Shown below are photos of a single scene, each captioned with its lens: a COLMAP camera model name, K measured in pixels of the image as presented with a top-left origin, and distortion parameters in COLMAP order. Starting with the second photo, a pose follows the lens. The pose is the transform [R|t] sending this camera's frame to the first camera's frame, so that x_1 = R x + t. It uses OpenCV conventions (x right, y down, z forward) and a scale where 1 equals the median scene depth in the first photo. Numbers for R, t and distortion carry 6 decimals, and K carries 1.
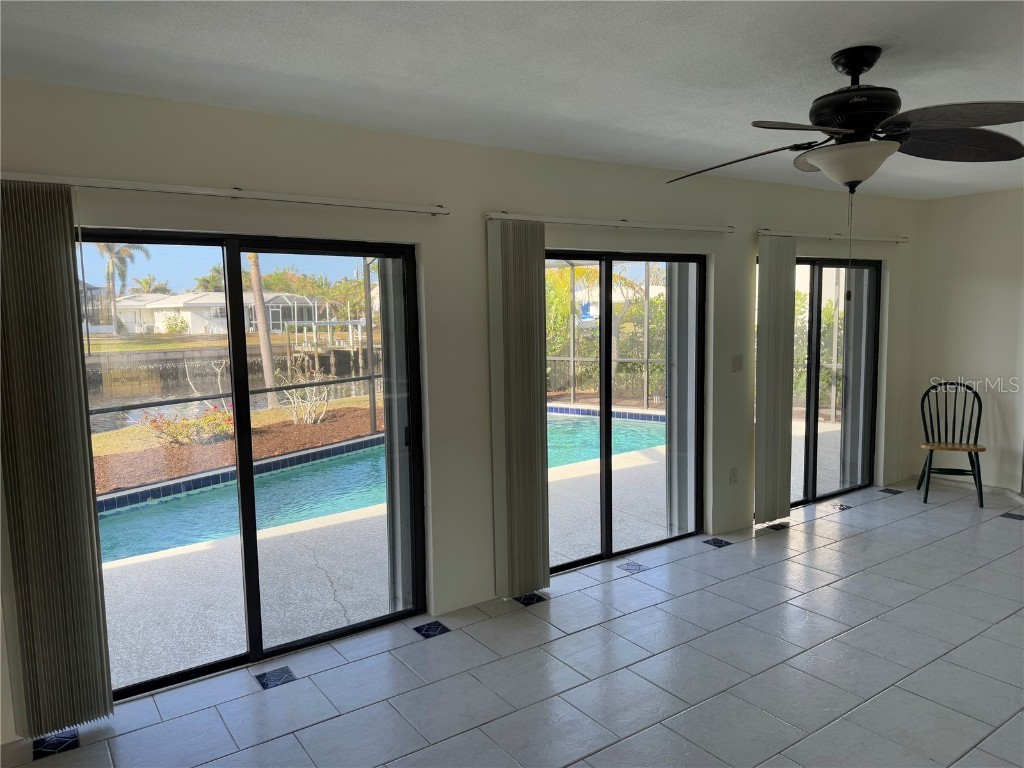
lens RADIAL K [[718.9, 0, 512.0], [0, 718.9, 384.0], [0, 0, 1]] dist [0.098950, -0.147142]
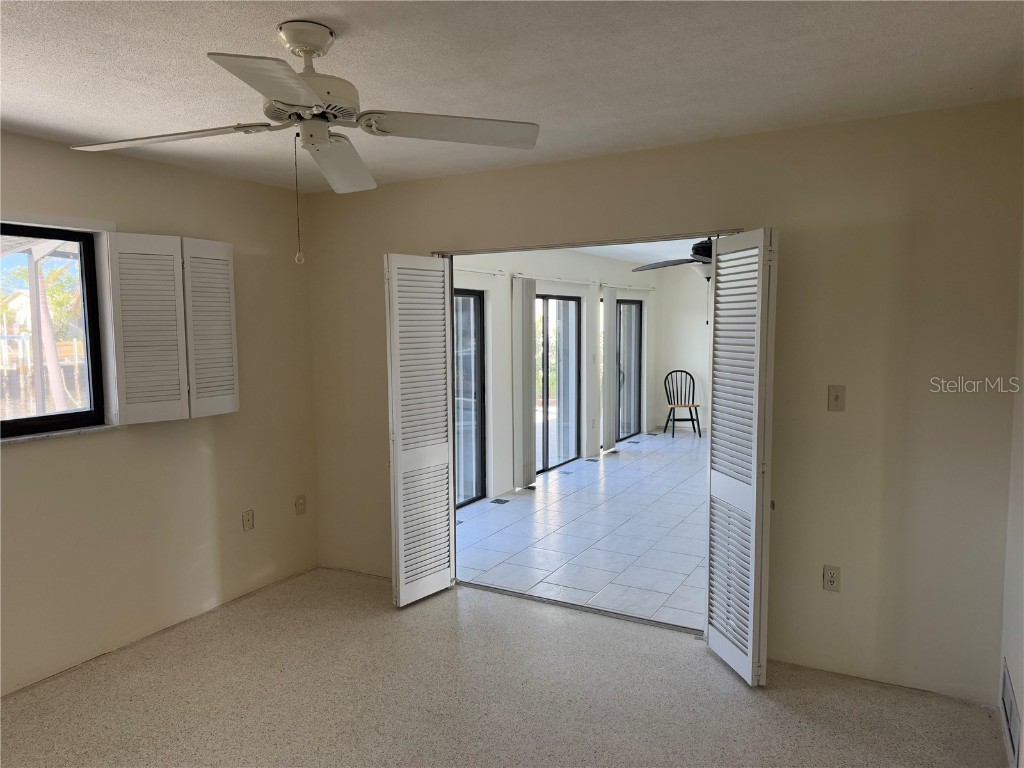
lens RADIAL K [[718.9, 0, 512.0], [0, 718.9, 384.0], [0, 0, 1]] dist [0.098950, -0.147142]
pose [[0.895358, -0.024071, 0.444696, -0.563054], [0.034872, 0.999262, -0.016121, 0.046597], [-0.443979, 0.029941, 0.895537, -0.409729]]
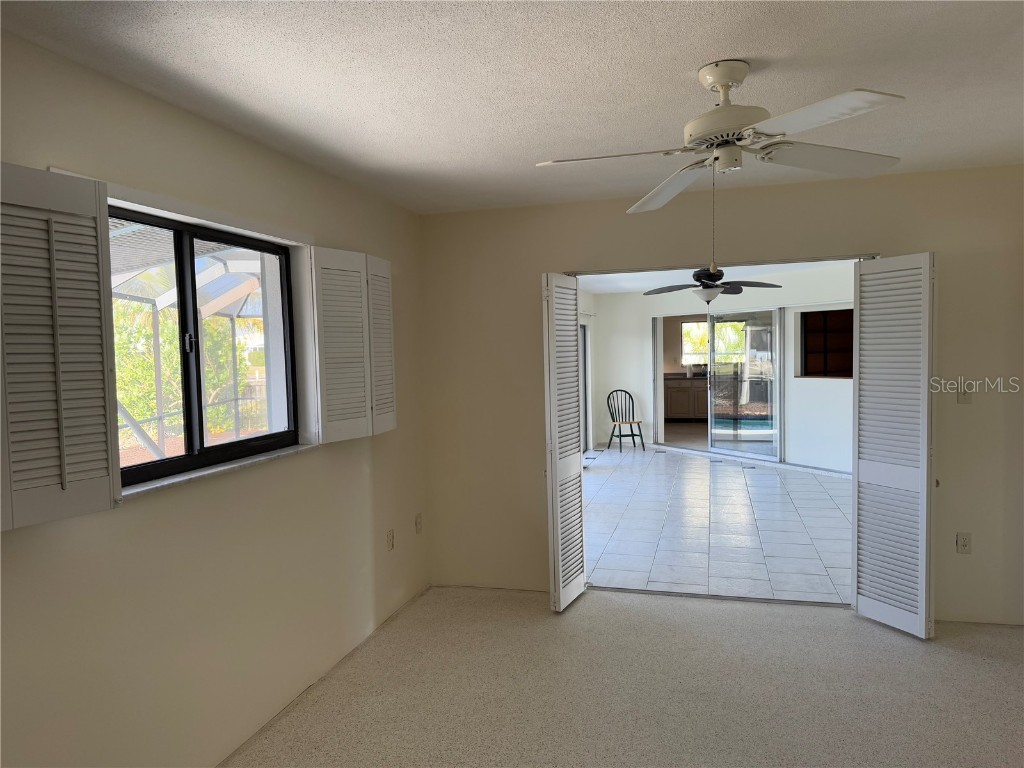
lens RADIAL K [[718.9, 0, 512.0], [0, 718.9, 384.0], [0, 0, 1]] dist [0.098950, -0.147142]
pose [[0.763810, -0.026690, 0.644889, -0.849179], [0.073046, 0.996300, -0.045281, 0.049131], [-0.641295, 0.081693, 0.762933, -0.268046]]
